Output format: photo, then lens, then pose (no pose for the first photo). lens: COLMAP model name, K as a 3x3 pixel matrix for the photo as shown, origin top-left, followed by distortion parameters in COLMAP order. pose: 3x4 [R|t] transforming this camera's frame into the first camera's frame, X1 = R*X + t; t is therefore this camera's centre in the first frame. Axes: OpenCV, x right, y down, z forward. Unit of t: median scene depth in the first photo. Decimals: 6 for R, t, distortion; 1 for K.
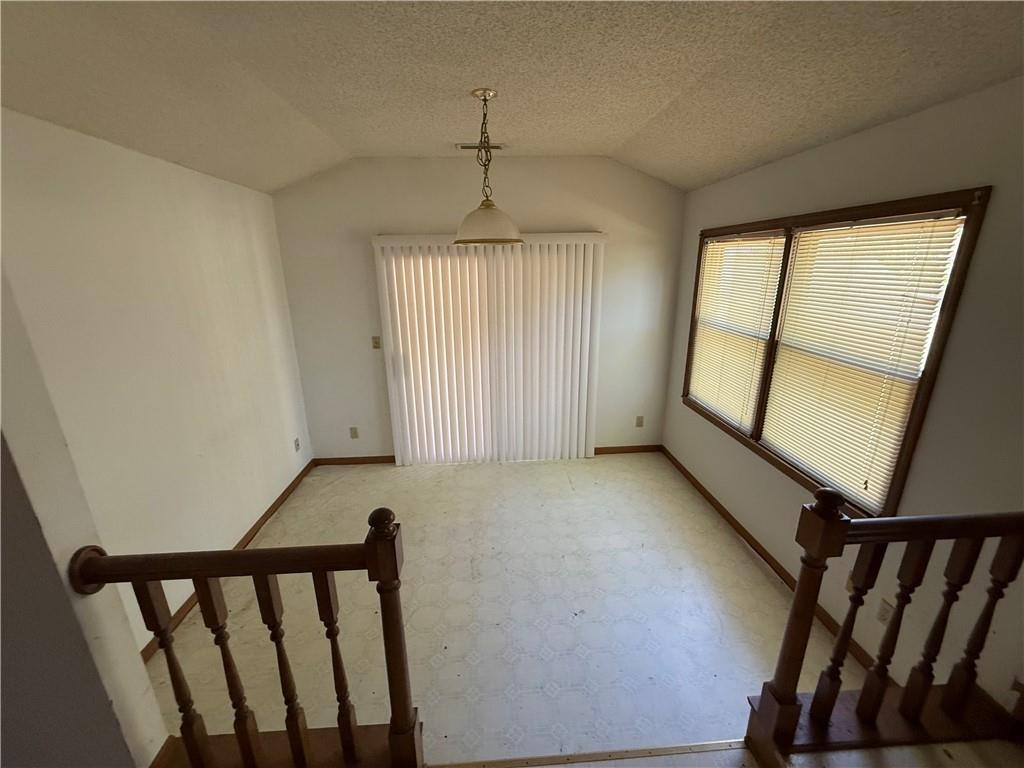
lens RADIAL K [[407.8, 0, 512.0], [0, 407.8, 384.0], [0, 0, 1]] dist [0.000872, 0.000113]
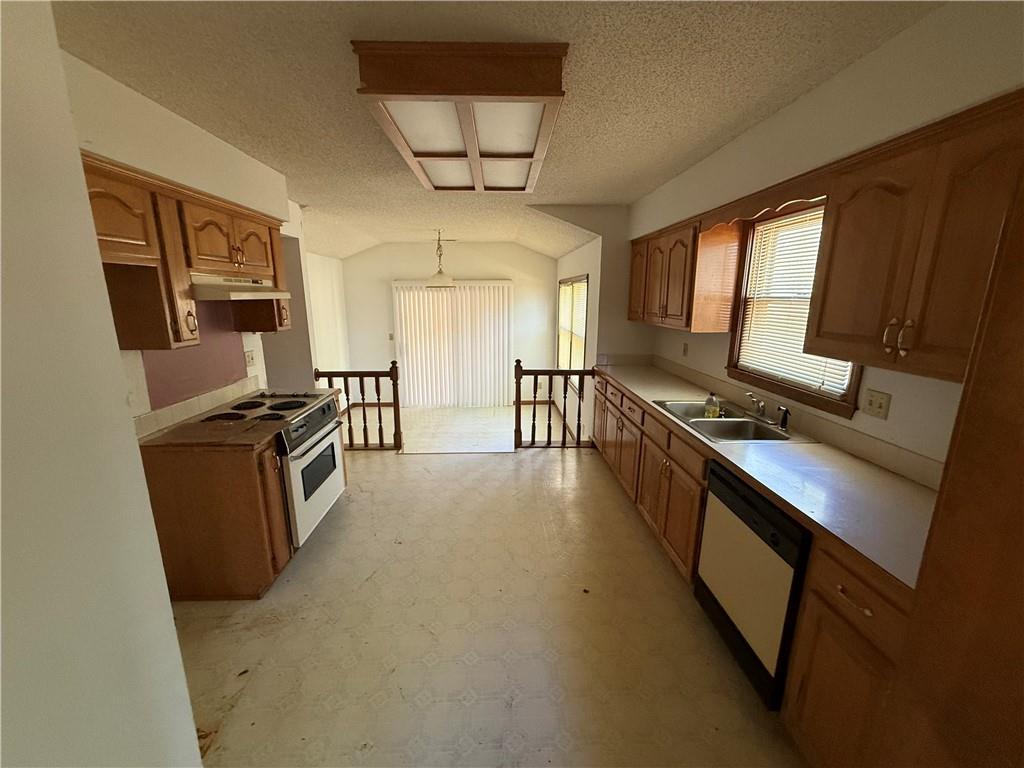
lens RADIAL K [[407.8, 0, 512.0], [0, 407.8, 384.0], [0, 0, 1]] dist [0.000872, 0.000113]
pose [[0.999732, 0.013373, -0.018886, 0.293636], [-0.014893, 0.996458, -0.082762, 0.297931], [0.017713, 0.083021, 0.996390, -0.947369]]
